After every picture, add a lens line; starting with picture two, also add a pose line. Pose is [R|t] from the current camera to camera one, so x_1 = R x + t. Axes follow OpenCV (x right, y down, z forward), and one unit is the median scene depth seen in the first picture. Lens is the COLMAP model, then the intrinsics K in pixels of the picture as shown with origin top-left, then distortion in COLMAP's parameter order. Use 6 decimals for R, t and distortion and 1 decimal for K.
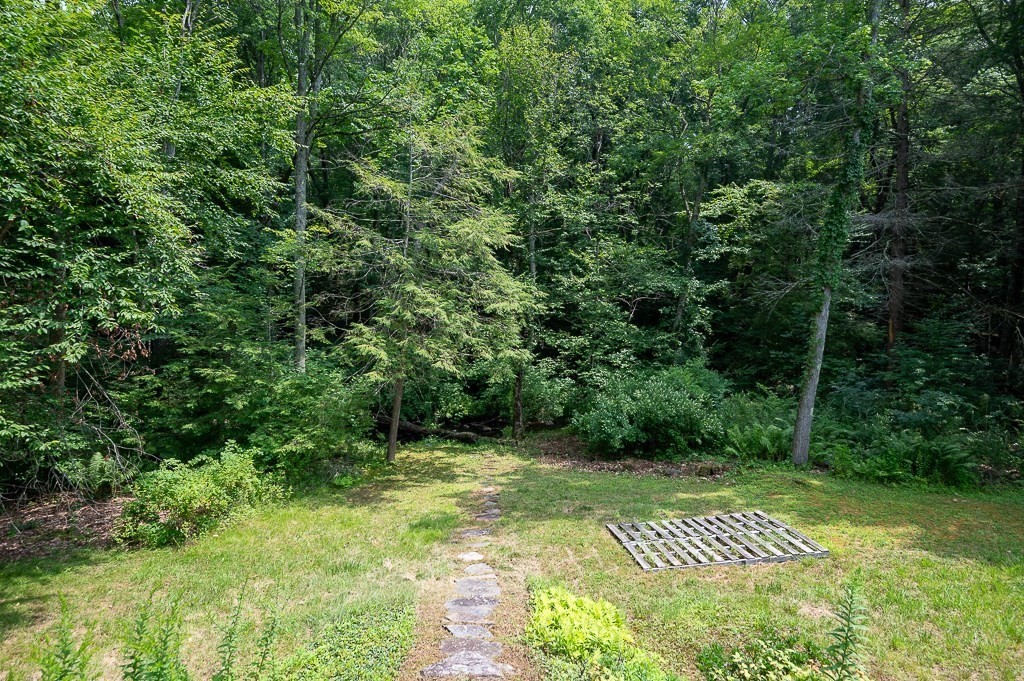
lens RADIAL K [[585.3, 0, 511.1], [0, 585.3, 338.4], [0, 0, 1]] dist [-0.001257, -0.000079]
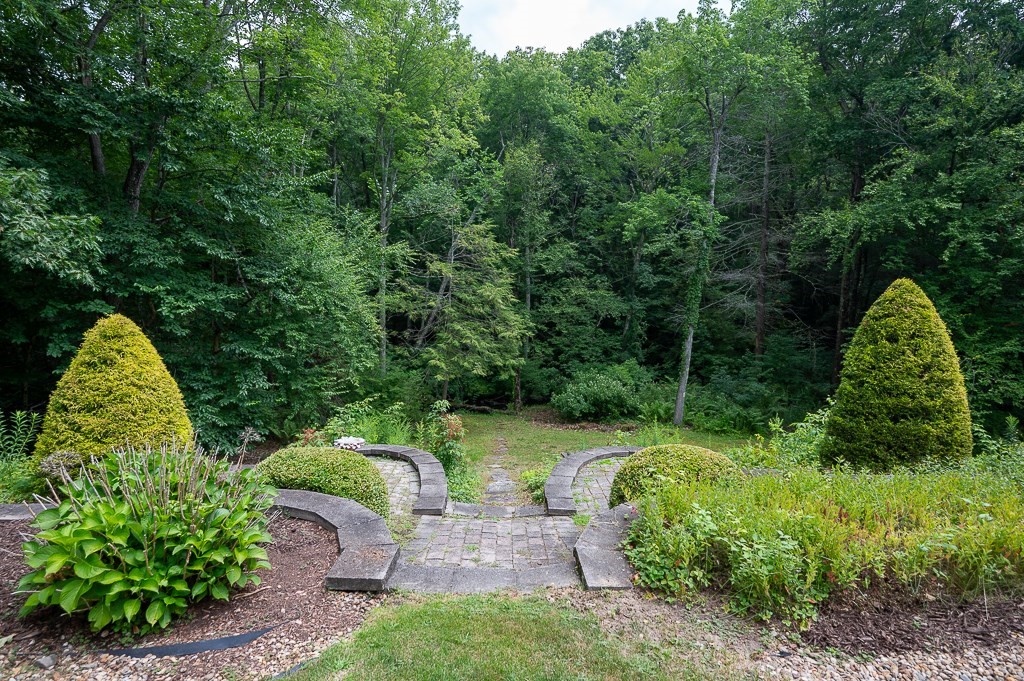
lens RADIAL K [[562.1, 0, 512.8], [0, 562.1, 342.2], [0, 0, 1]] dist [0.000091, -0.000001]
pose [[0.999990, -0.003398, 0.002983, -0.006111], [0.003249, 0.998805, 0.048761, -0.111385], [-0.003145, -0.048750, 0.998806, -0.650168]]
